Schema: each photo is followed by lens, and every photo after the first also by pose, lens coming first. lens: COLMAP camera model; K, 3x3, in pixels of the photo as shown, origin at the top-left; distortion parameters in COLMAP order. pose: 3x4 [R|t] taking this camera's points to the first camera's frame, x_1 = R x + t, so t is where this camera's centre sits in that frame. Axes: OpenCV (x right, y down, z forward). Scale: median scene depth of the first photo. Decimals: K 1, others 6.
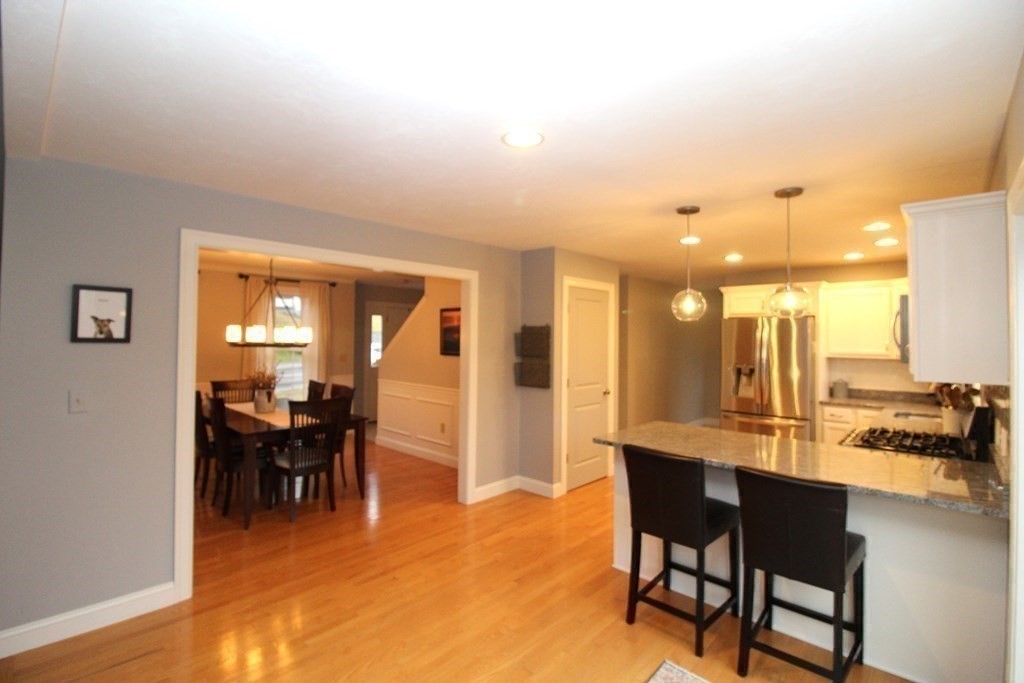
lens RADIAL K [[477.1, 0, 507.5], [0, 477.1, 328.4], [0, 0, 1]] dist [-0.001691, -0.000198]
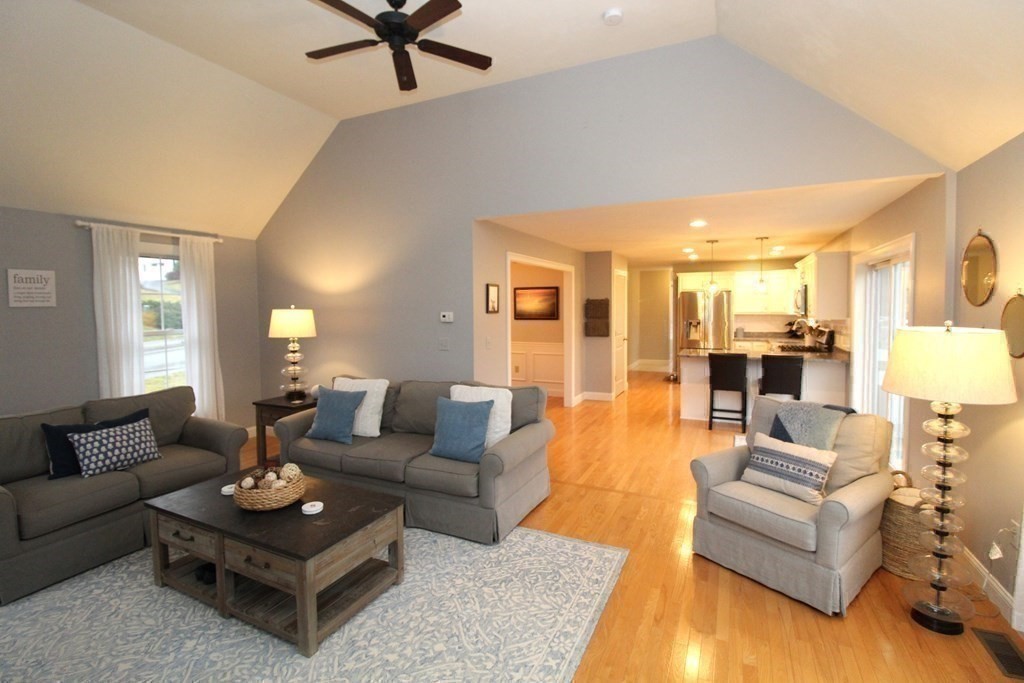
lens RADIAL K [[477.1, 0, 507.5], [0, 477.1, 328.4], [0, 0, 1]] dist [-0.001691, -0.000198]
pose [[0.952028, -0.032969, 0.304229, -0.714075], [0.012585, 0.997557, 0.068721, -0.020656], [-0.305751, -0.061595, 0.950117, -0.445480]]
